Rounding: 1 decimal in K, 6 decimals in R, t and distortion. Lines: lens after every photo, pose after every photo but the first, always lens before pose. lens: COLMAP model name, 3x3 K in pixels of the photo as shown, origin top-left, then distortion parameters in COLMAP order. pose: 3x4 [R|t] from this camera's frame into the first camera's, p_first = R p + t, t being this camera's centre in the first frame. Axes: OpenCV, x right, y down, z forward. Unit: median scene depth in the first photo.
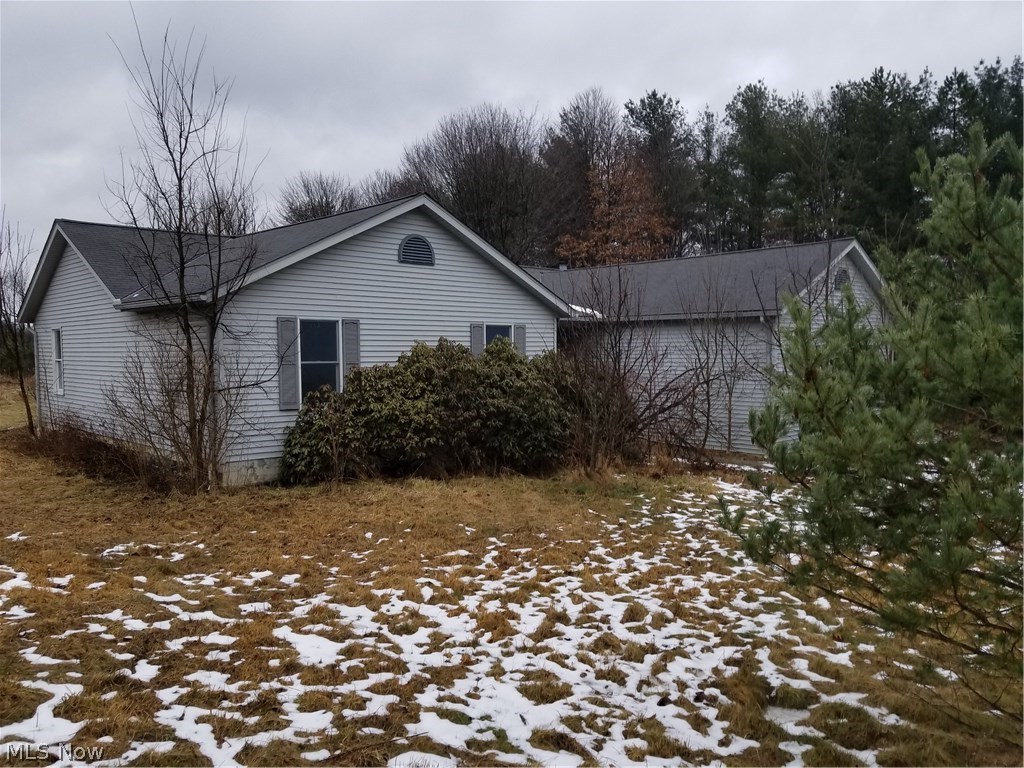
lens RADIAL K [[791.7, 0, 512.0], [0, 791.7, 384.0], [0, 0, 1]] dist [-0.136121, -0.002834]
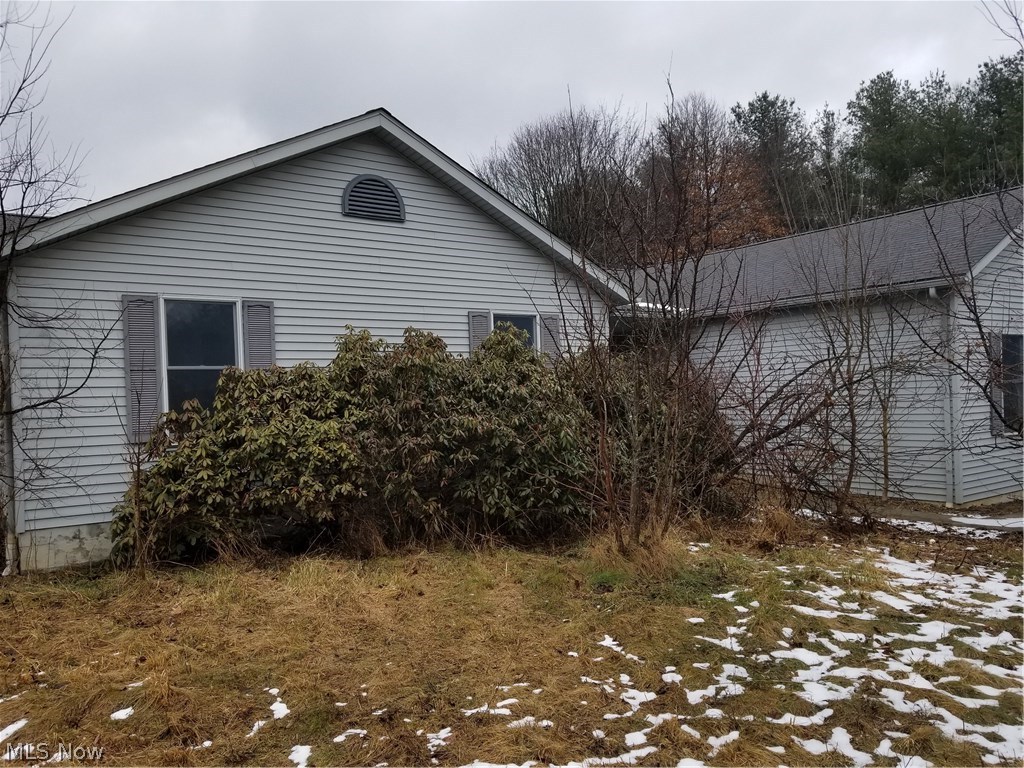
lens RADIAL K [[754.6, 0, 507.0], [0, 754.6, 401.4], [0, 0, 1]] dist [0.001260, -0.042099]
pose [[0.985921, -0.033923, -0.163734, 0.092552], [0.027891, 0.998850, -0.039004, 0.029393], [0.164869, 0.033888, 0.985733, 0.430466]]
